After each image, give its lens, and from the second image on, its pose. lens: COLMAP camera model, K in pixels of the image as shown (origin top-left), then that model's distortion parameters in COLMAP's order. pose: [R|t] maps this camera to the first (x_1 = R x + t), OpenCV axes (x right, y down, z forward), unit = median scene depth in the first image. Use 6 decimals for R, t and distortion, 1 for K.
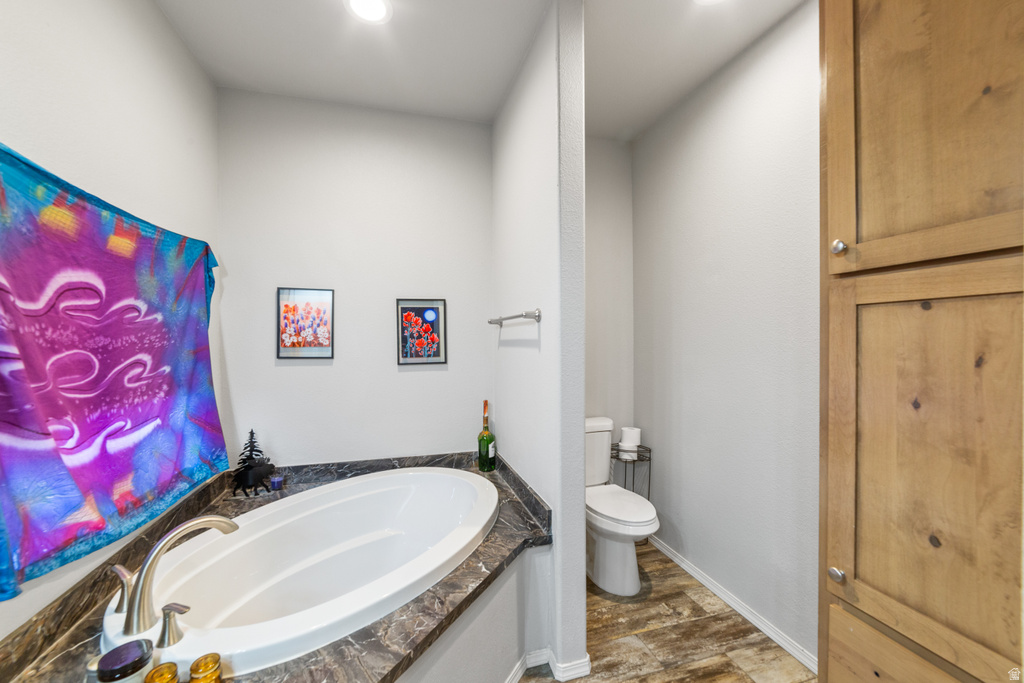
lens RADIAL K [[396.2, 0, 507.7], [0, 396.2, 338.5], [0, 0, 1]] dist [-0.019989, 0.007608]
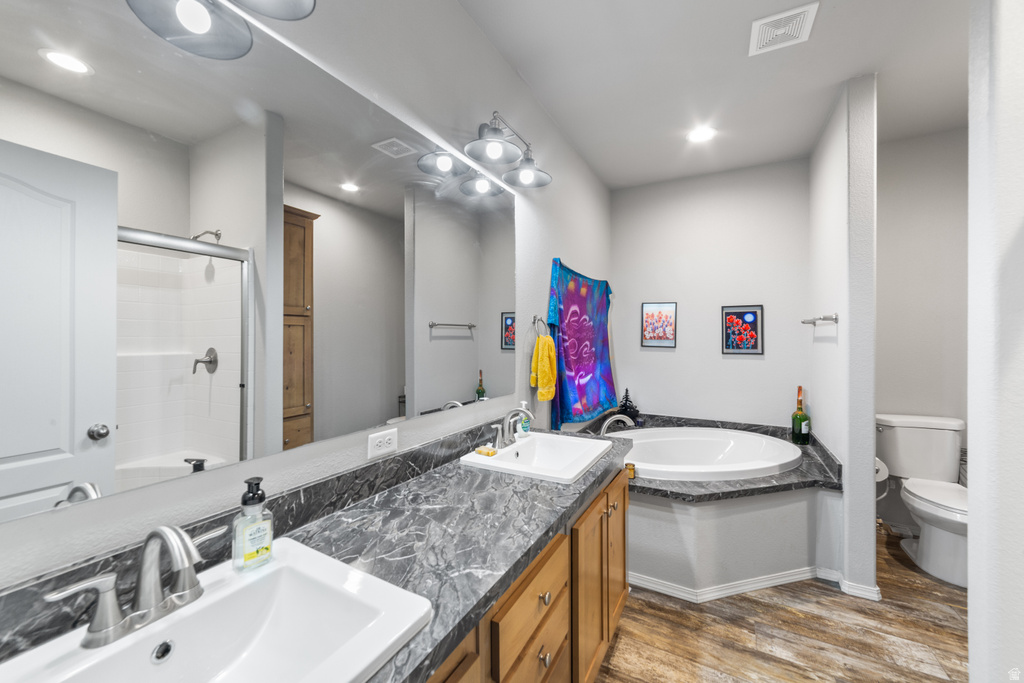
lens RADIAL K [[396.2, 0, 507.7], [0, 396.2, 338.5], [0, 0, 1]] dist [-0.019989, 0.007608]
pose [[0.704267, 0.014652, -0.709784, 0.194008], [-0.006735, 0.999880, 0.013958, -0.001367], [0.709904, -0.005050, 0.704281, -0.568826]]
